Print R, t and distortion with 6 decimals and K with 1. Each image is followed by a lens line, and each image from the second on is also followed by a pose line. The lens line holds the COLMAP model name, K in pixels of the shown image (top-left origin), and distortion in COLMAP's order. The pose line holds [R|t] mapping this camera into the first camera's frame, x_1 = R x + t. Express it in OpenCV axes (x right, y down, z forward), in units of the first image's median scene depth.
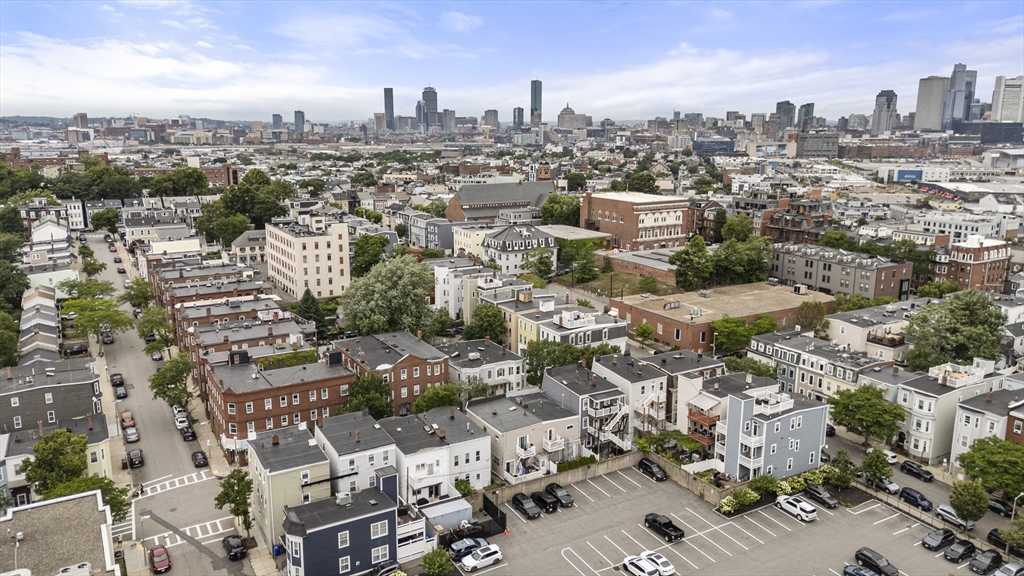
lens RADIAL K [[751.9, 0, 515.5], [0, 751.9, 289.8], [0, 0, 1]] dist [0.082786, -0.094605]
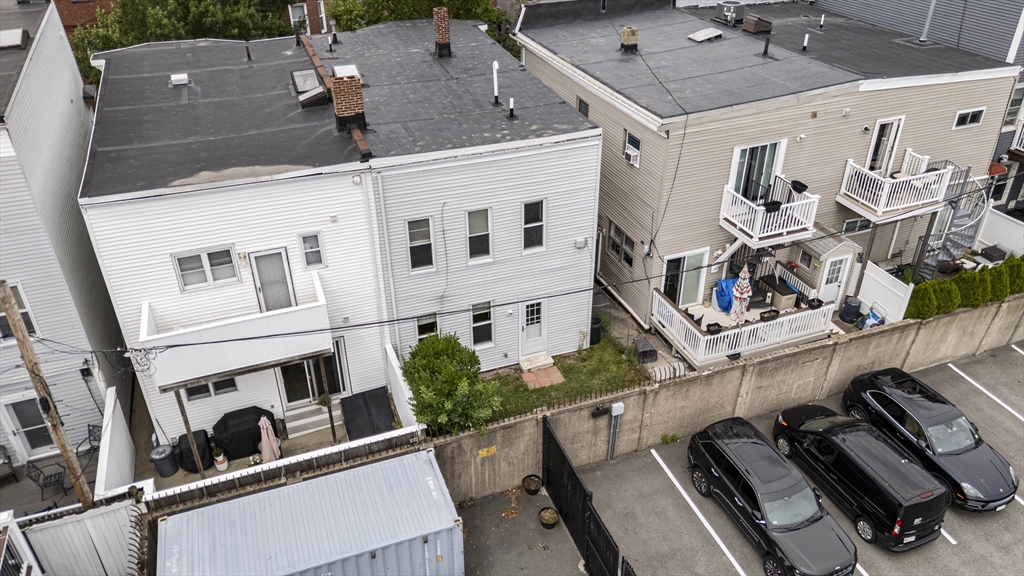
lens RADIAL K [[751.9, 0, 515.5], [0, 751.9, 289.8], [0, 0, 1]] dist [0.082786, -0.094605]
pose [[0.986887, 0.077534, -0.141570, -0.022308], [-0.026435, 0.942871, 0.332106, 0.154234], [0.159232, -0.324009, 0.932557, 0.732025]]
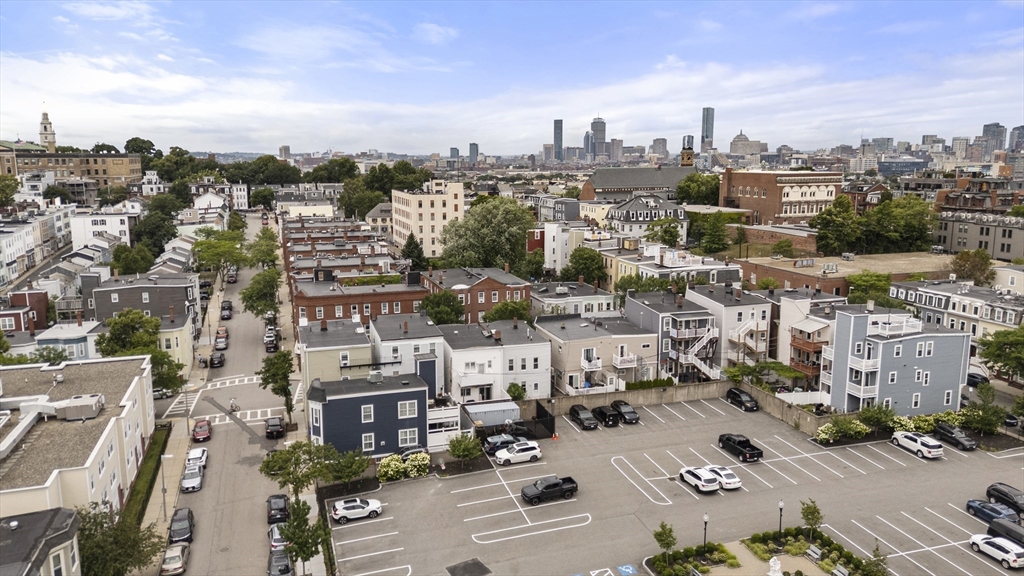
lens RADIAL K [[751.9, 0, 515.5], [0, 751.9, 289.8], [0, 0, 1]] dist [0.082786, -0.094605]
pose [[0.975636, 0.031549, -0.217114, 0.109686], [-0.041177, 0.998352, -0.039964, 0.153864], [0.215495, 0.047931, 0.975328, 0.095458]]
